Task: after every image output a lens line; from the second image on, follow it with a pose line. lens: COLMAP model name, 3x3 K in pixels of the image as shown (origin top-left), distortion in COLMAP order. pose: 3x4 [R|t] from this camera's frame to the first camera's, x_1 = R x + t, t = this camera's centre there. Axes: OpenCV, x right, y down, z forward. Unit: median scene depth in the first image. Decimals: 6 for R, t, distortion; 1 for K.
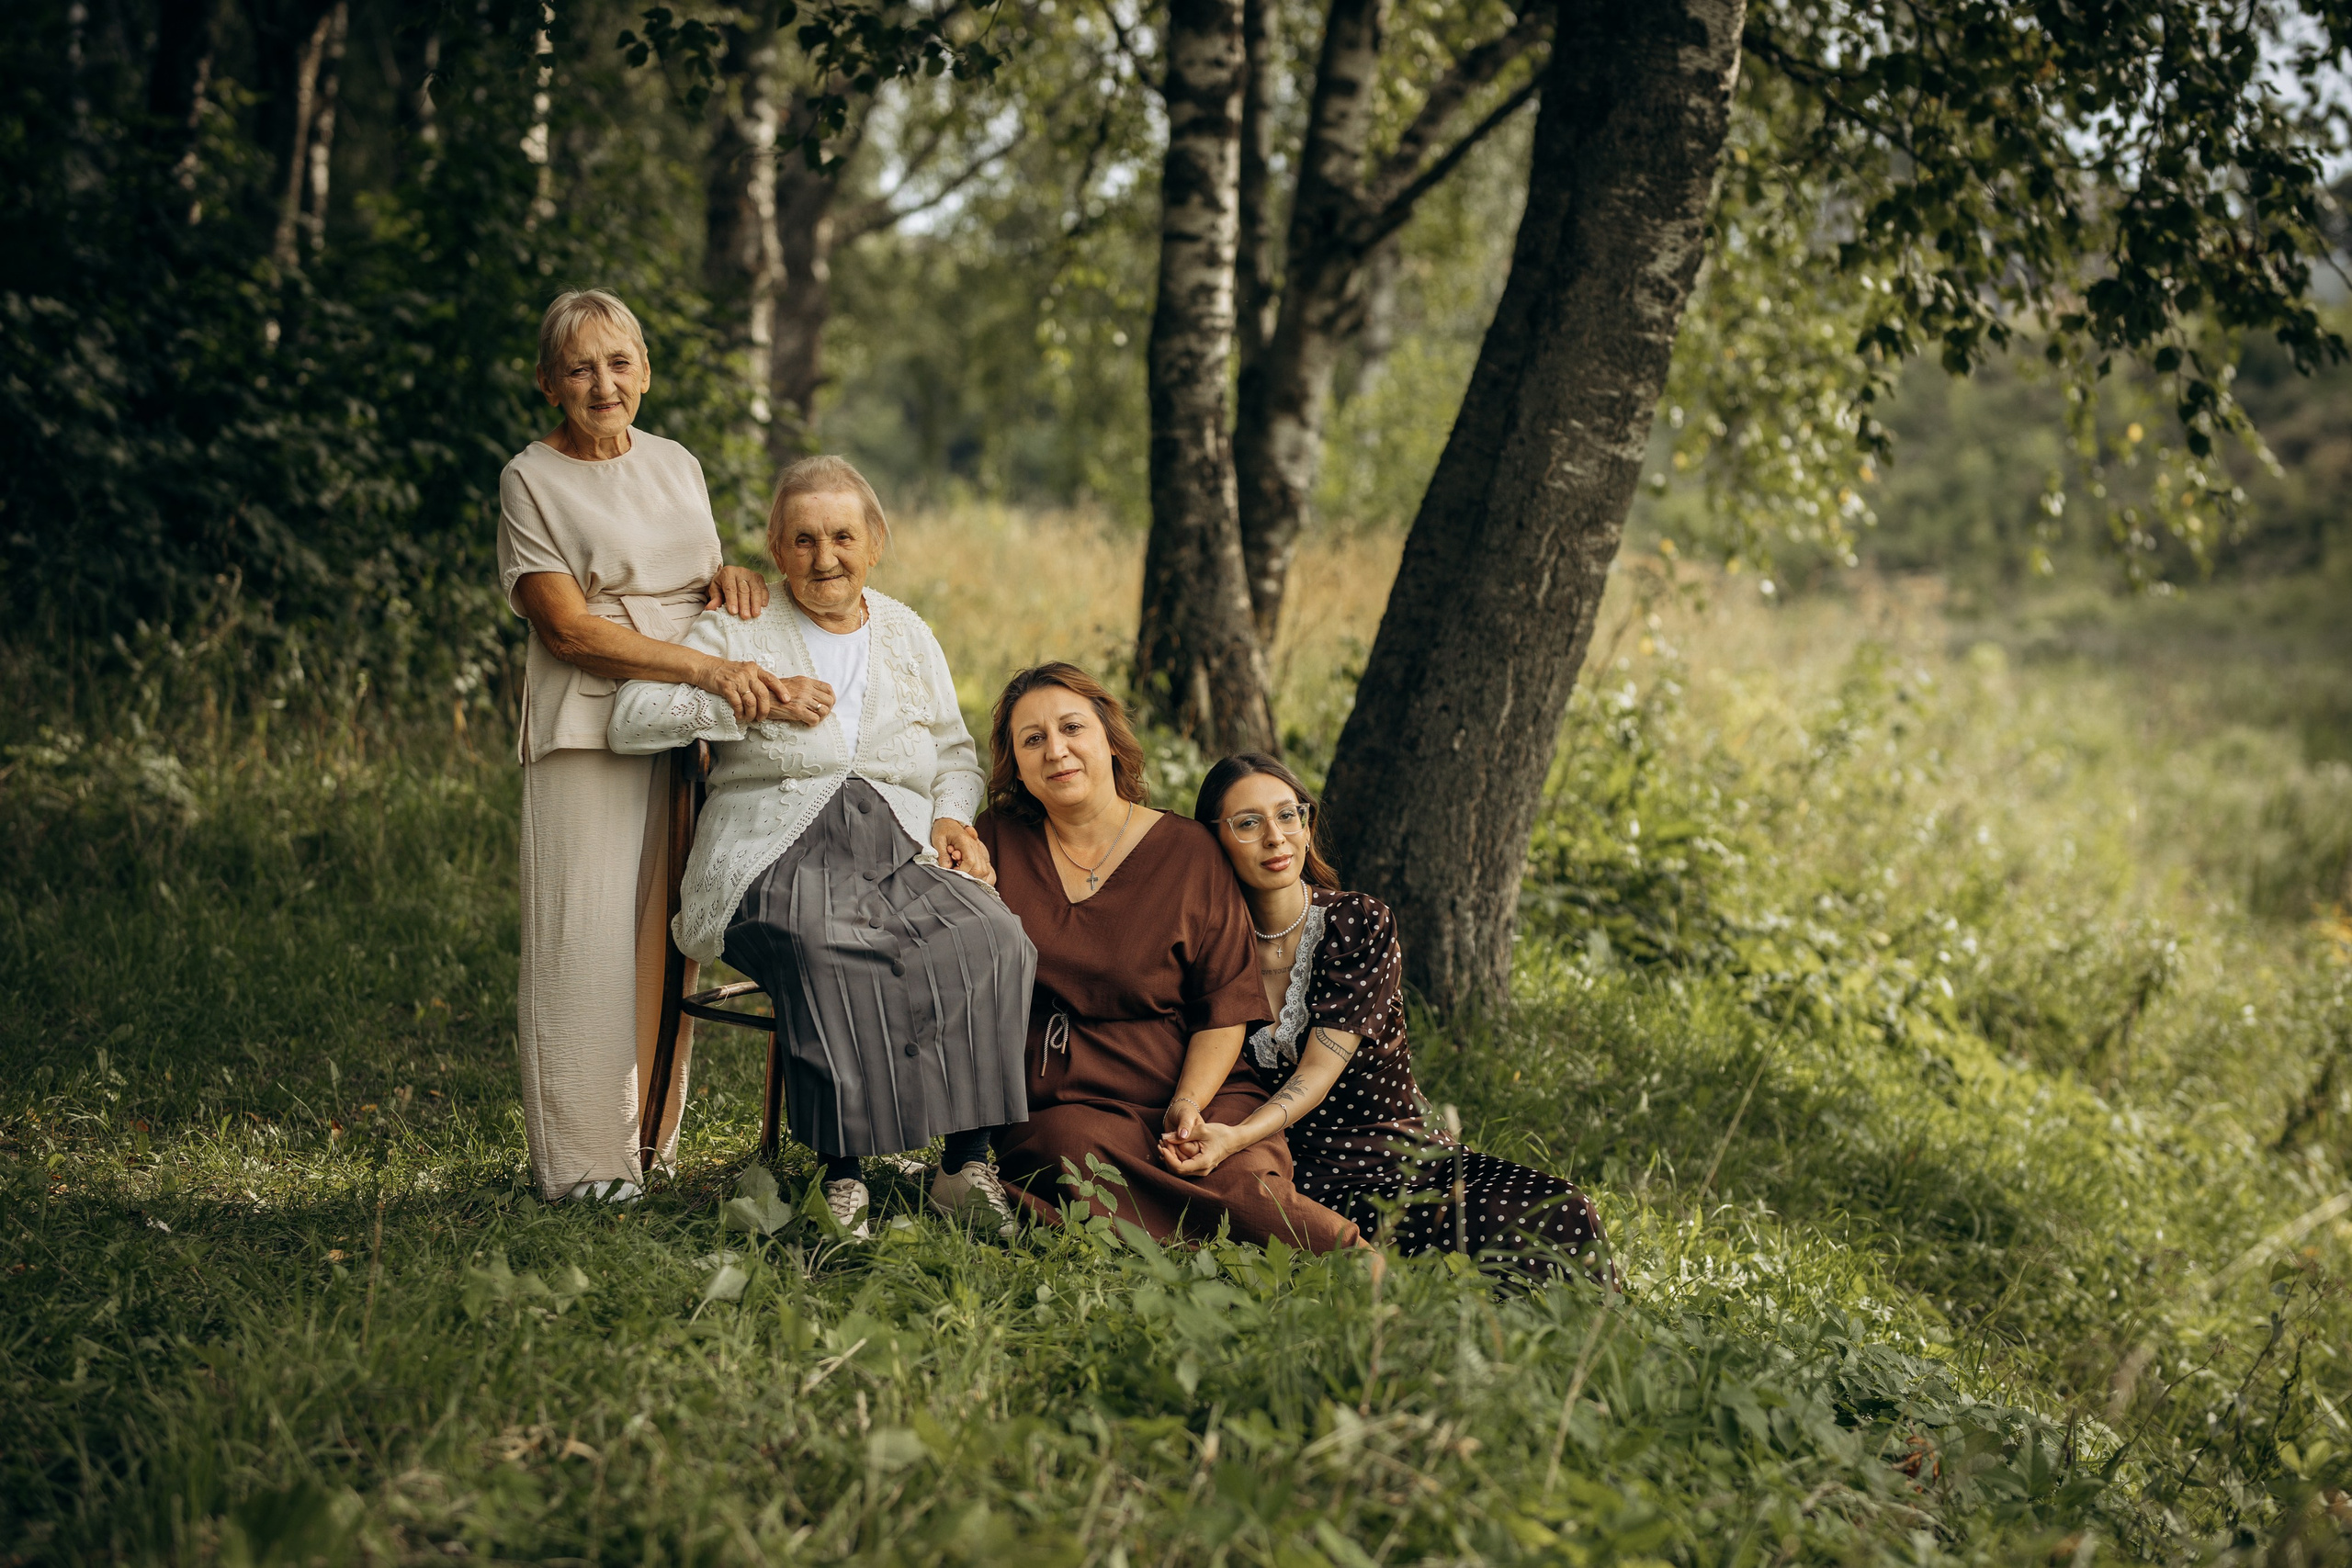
lens RADIAL K [[5615.3, 0, 1176.0], [0, 5615.3, 784.0], [0, 0, 1]] dist [0.011491, -0.632662]
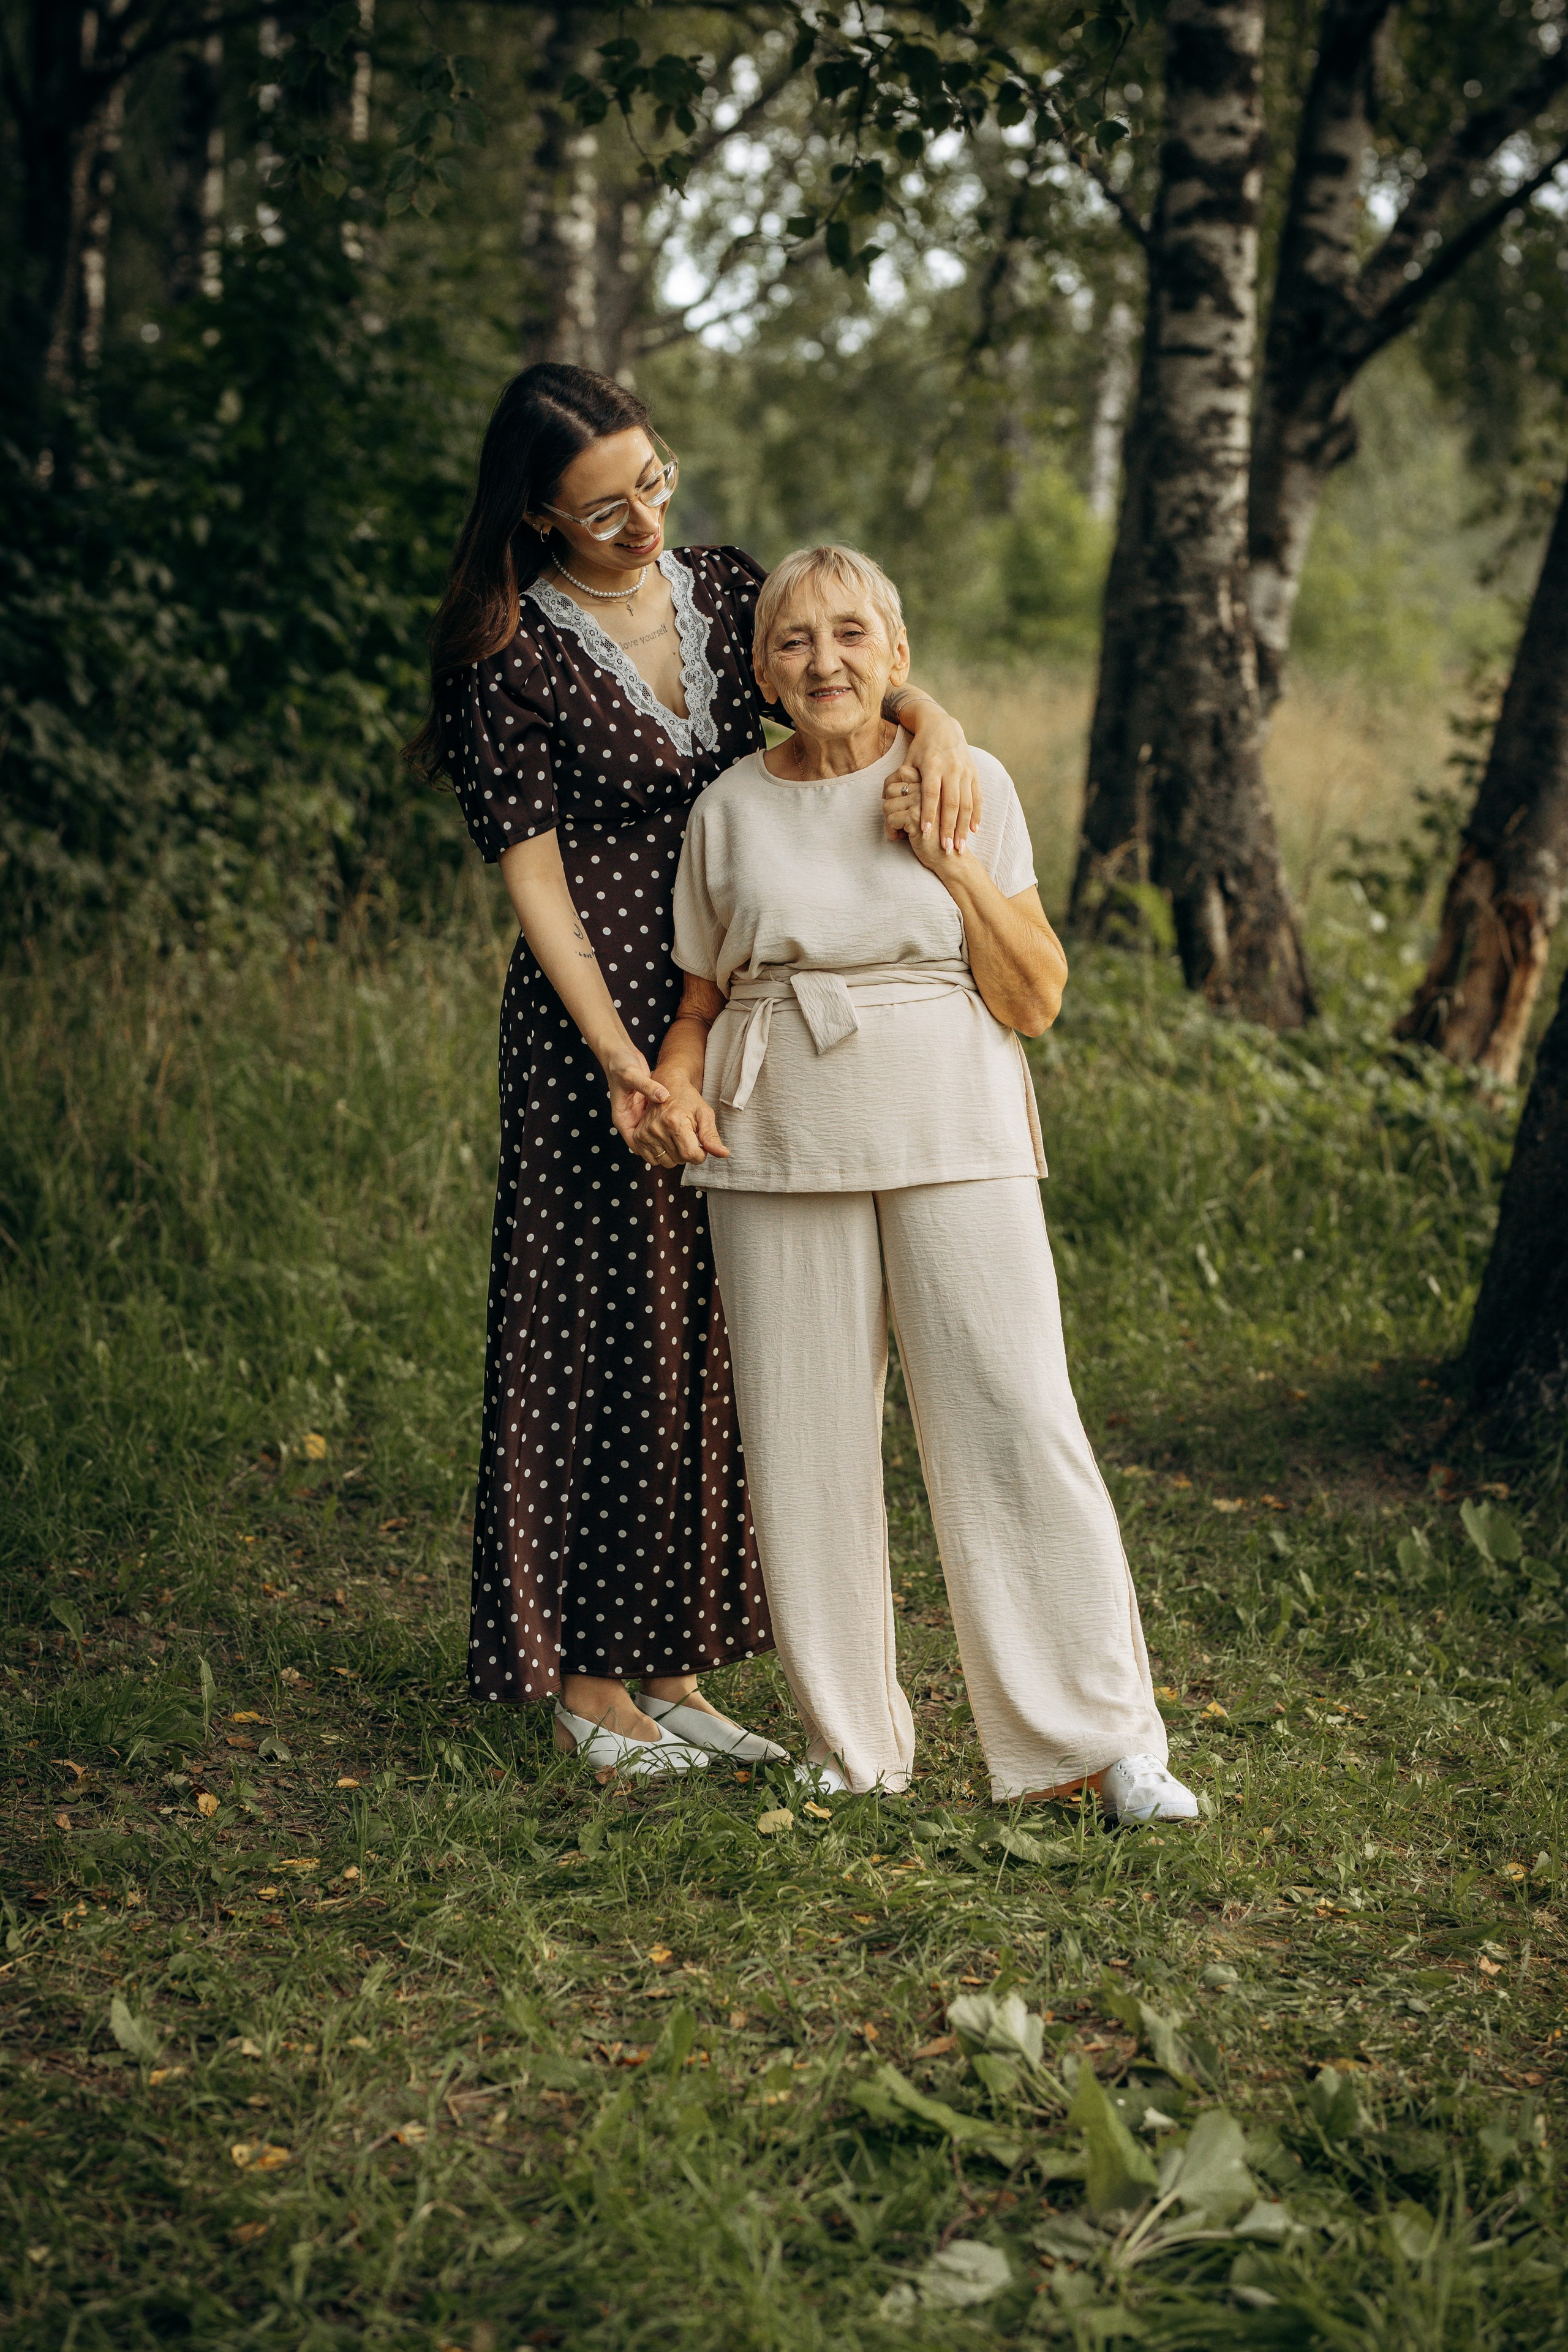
lens RADIAL K [[5615.8, 0, 784.0], [0, 5615.8, 1176.0], [0, 0, 1]] dist [0.011491, -0.632662]
pose [[0.999592, -0.006121, -0.027884, -0.042627], [0.007518, 0.998708, 0.050253, -0.025587], [0.027541, -0.050443, 0.998347, 0.241110]]
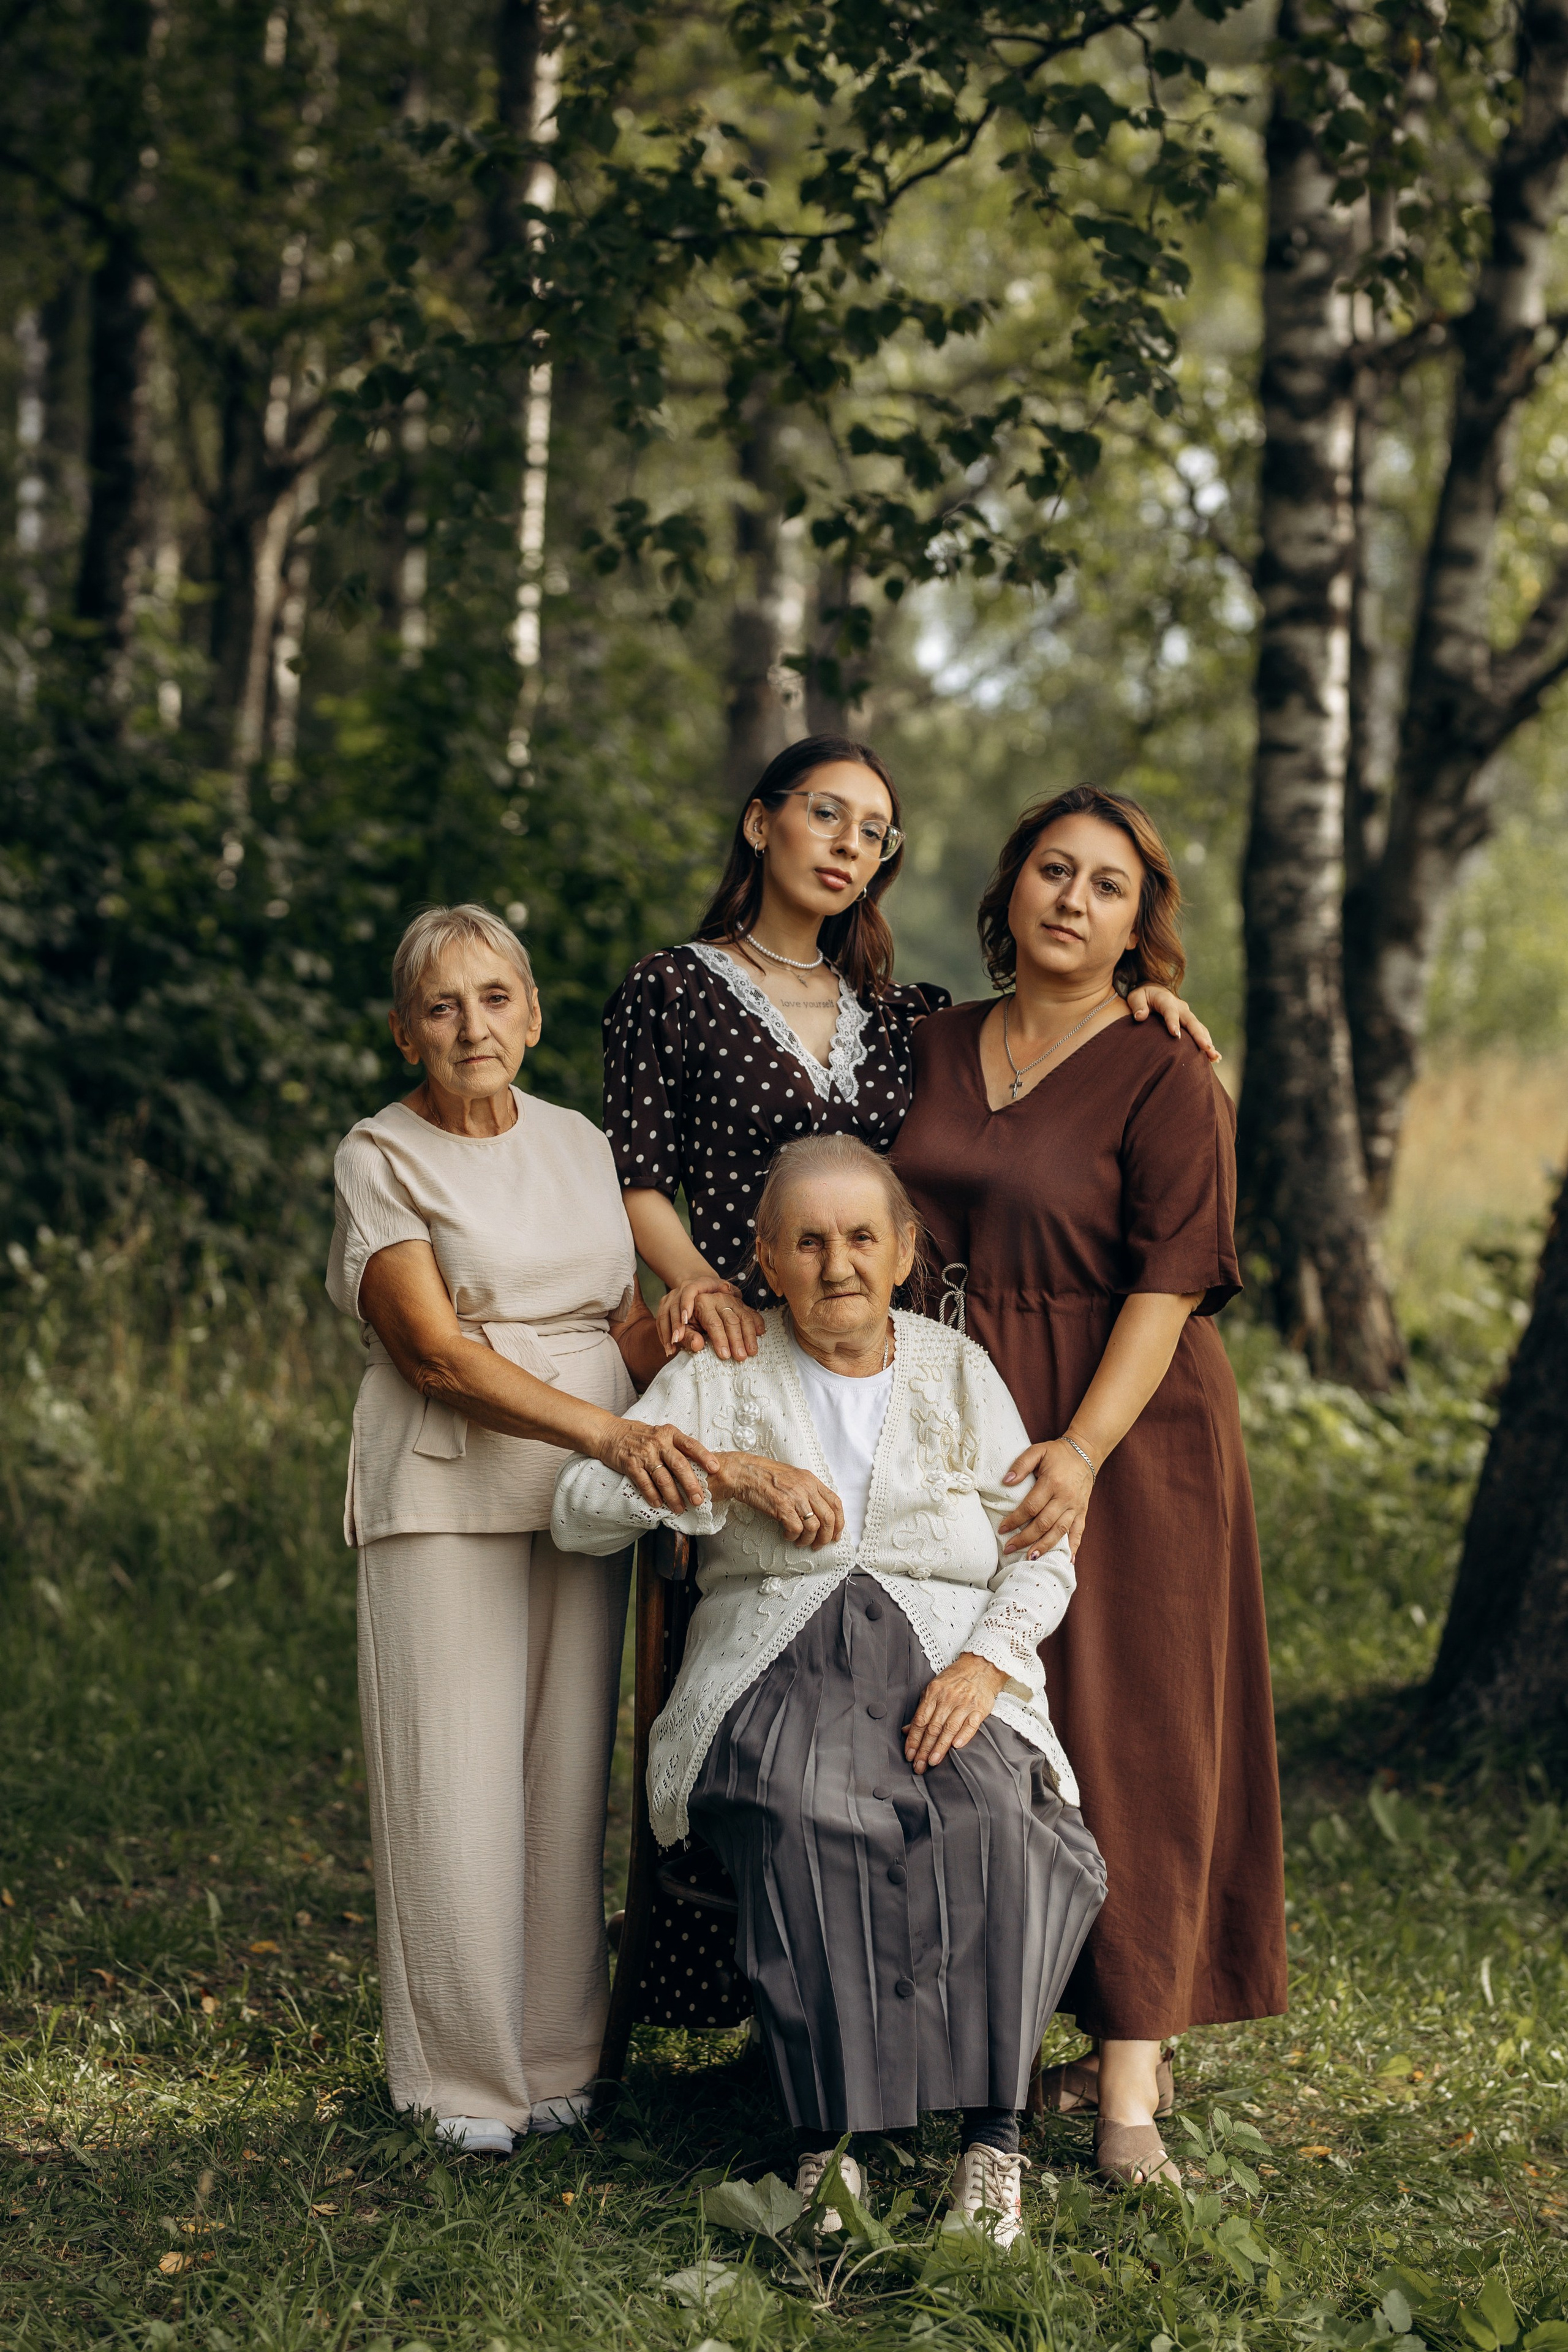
lens RADIAL K [[6022.3, 0, 784.0], [0, 6022.3, 1176.0], [0, 0, 1]] dist [-0.017514, 0.249840]
pose [[0.997041, -0.010775, -0.076115, -0.006086], [0.009349, 0.999774, -0.019068, -0.021315], [0.076303, 0.018300, 0.996917, 0.125905]]
